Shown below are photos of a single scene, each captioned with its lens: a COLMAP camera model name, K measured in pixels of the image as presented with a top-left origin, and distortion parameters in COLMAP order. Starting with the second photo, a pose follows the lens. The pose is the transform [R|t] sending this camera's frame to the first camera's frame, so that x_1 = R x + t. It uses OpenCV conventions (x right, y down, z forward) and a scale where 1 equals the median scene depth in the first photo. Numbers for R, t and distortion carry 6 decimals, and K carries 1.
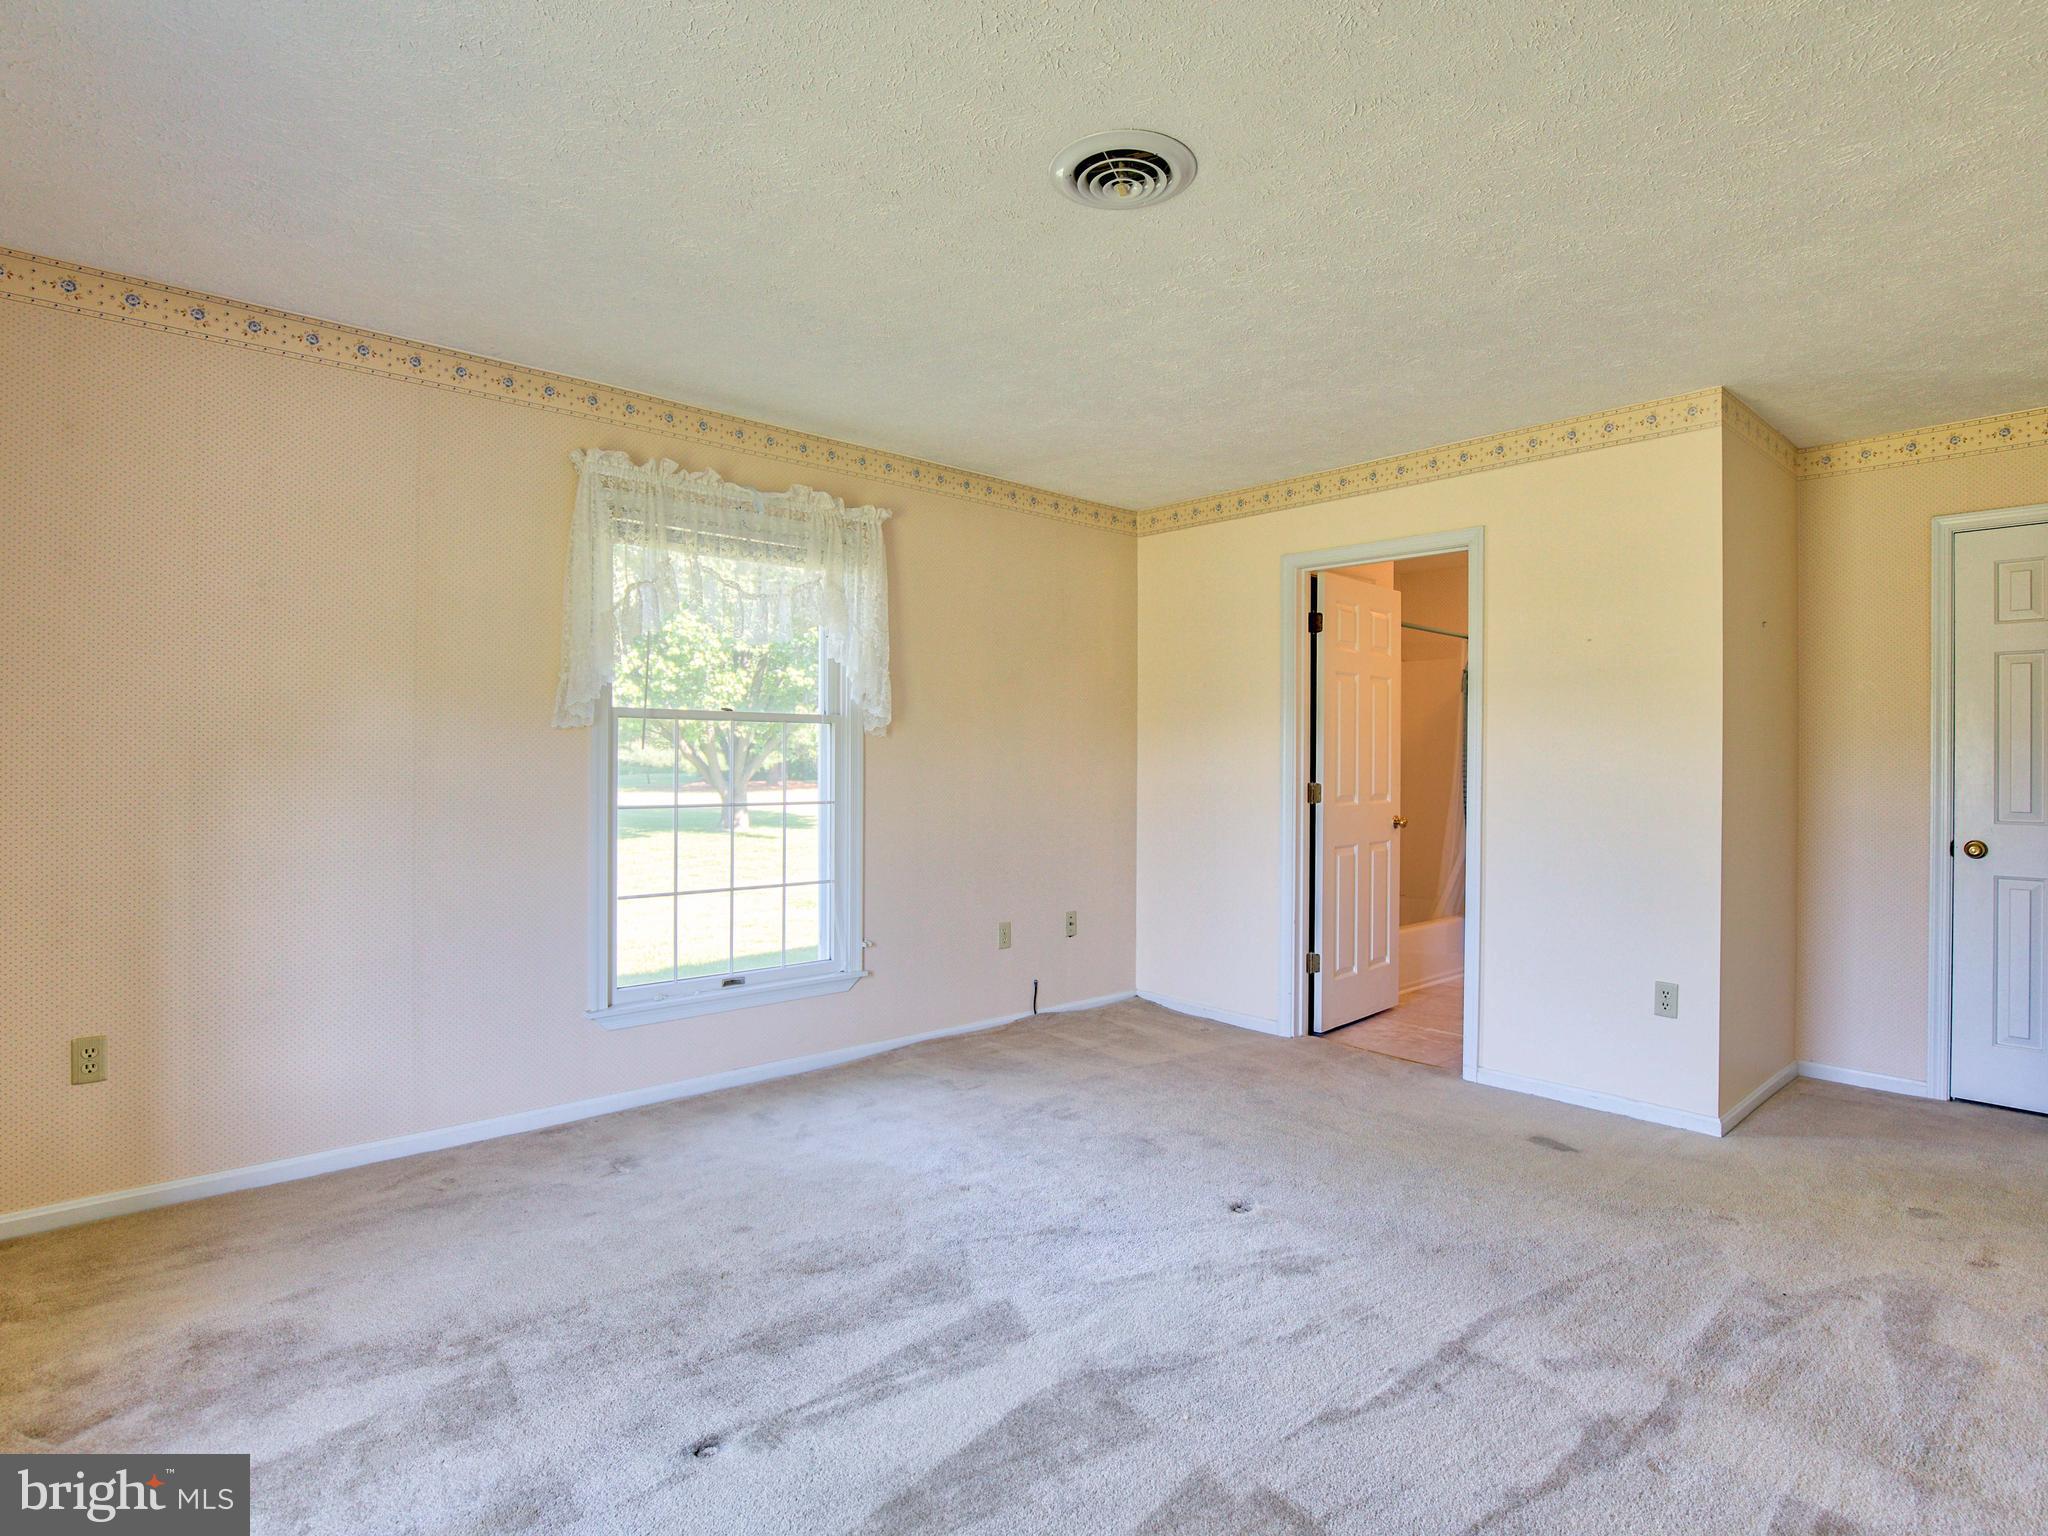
lens RADIAL K [[1069.5, 0, 1040.2], [0, 1069.5, 759.0], [0, 0, 1]] dist [-0.013924, -0.002317]
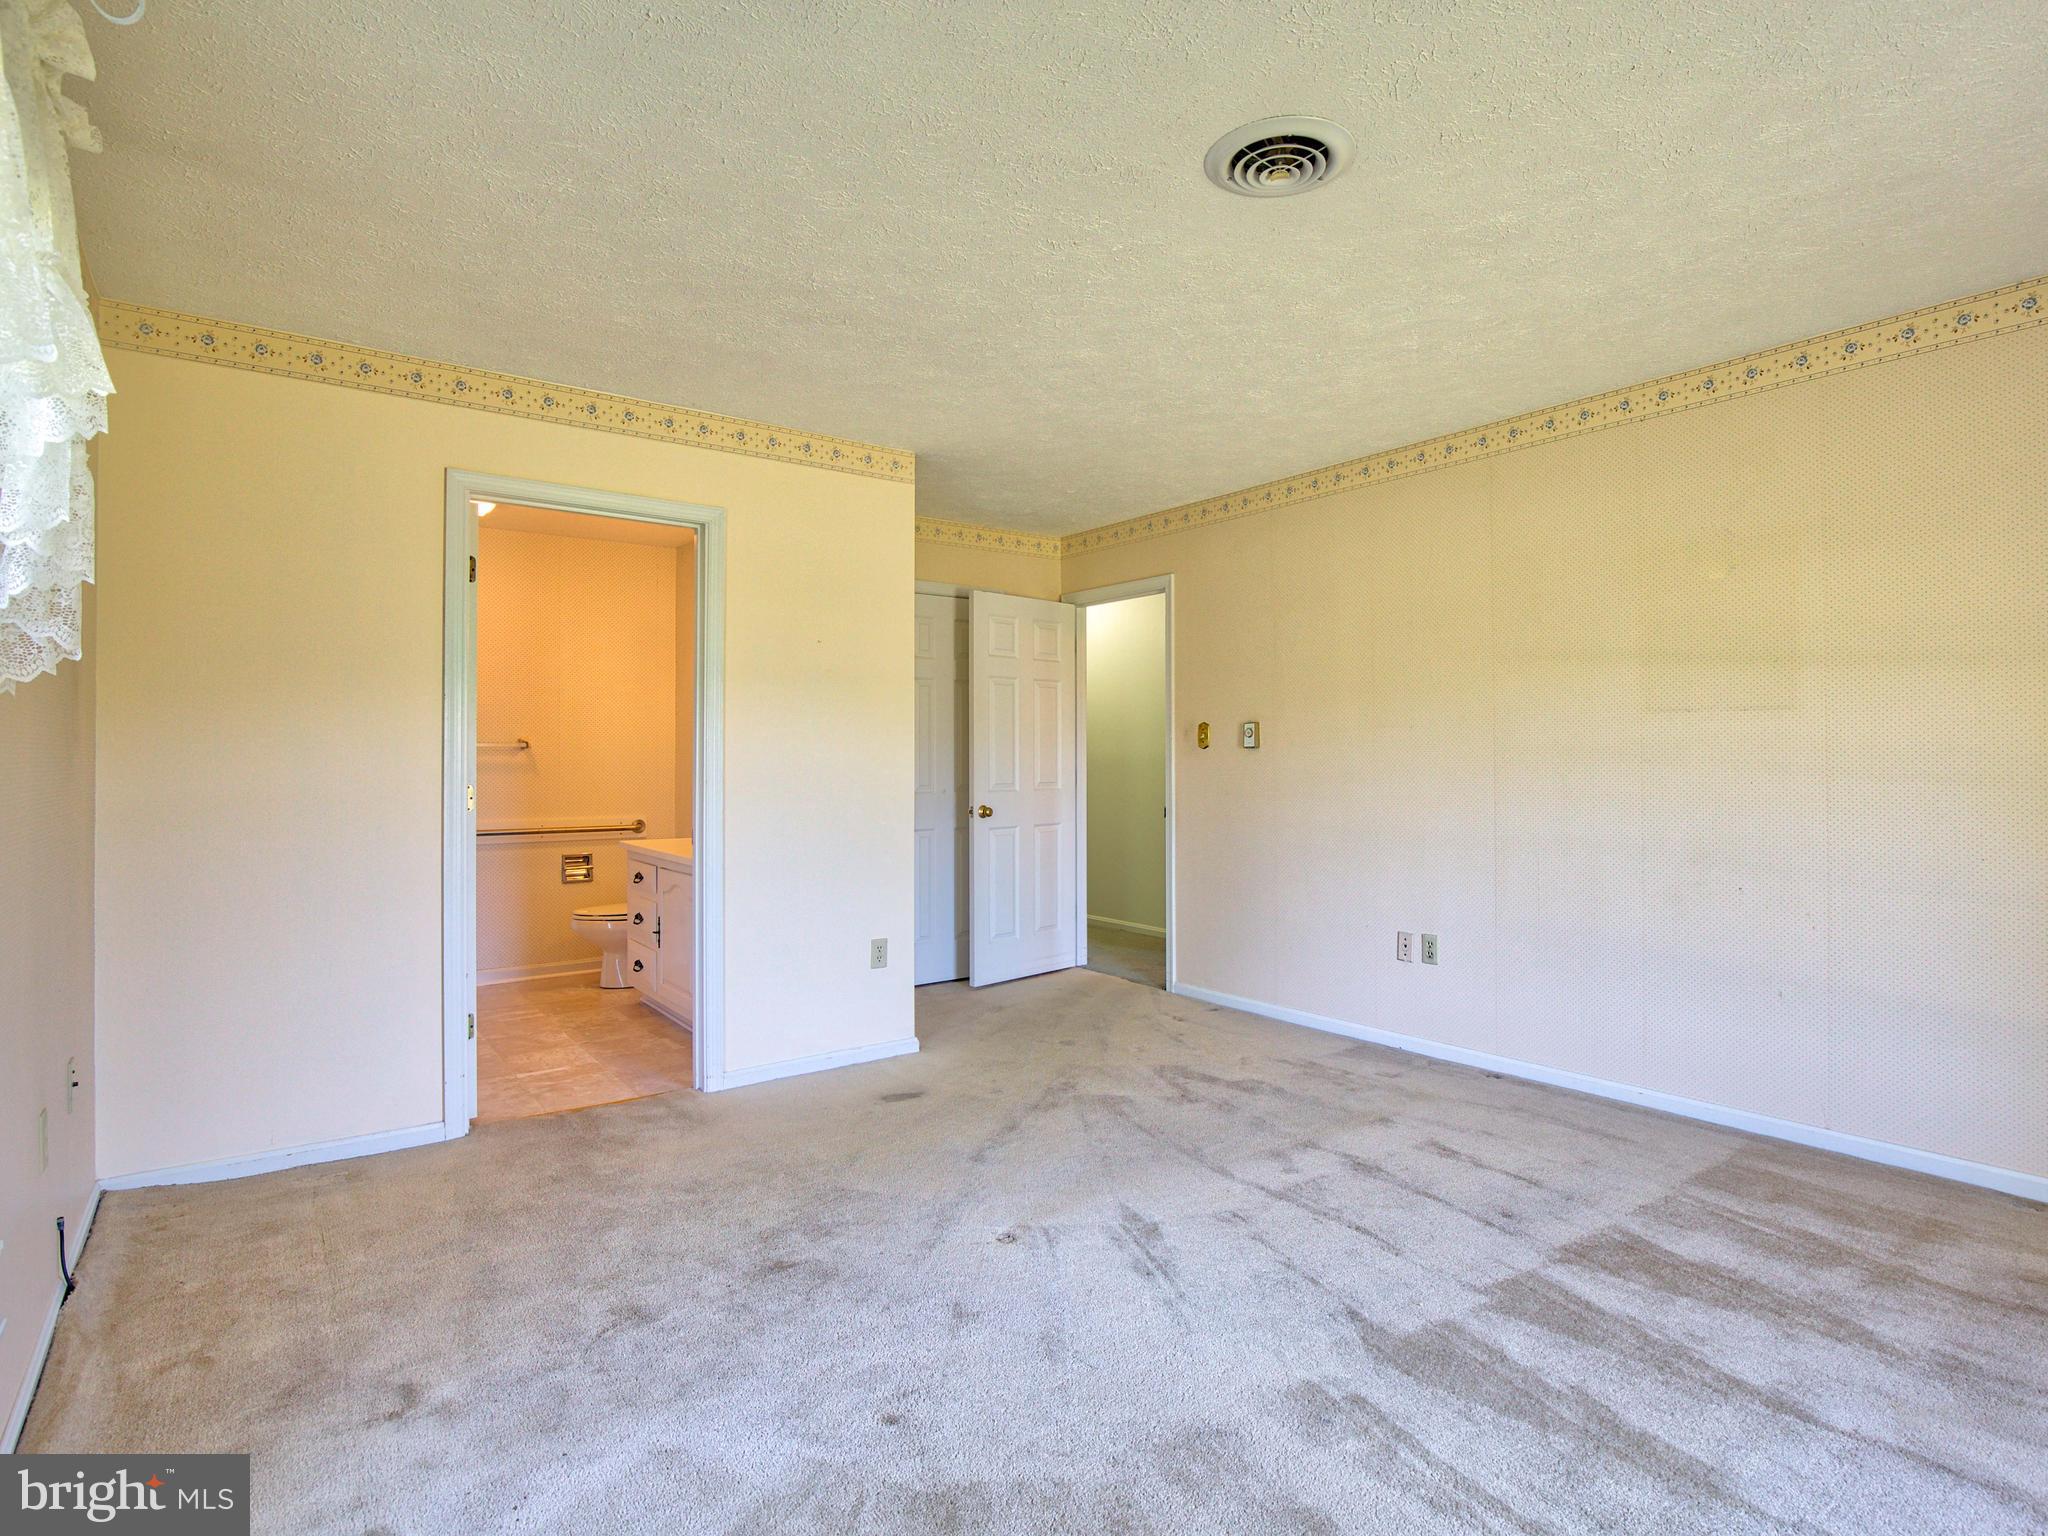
lens RADIAL K [[1069.5, 0, 1039.7], [0, 1069.5, 765.1], [0, 0, 1]] dist [-0.013924, -0.002317]
pose [[0.103503, -0.019746, 0.994433, -0.606177], [0.003120, 0.999804, 0.019528, -0.007728], [-0.994624, 0.001082, 0.103544, 0.727481]]
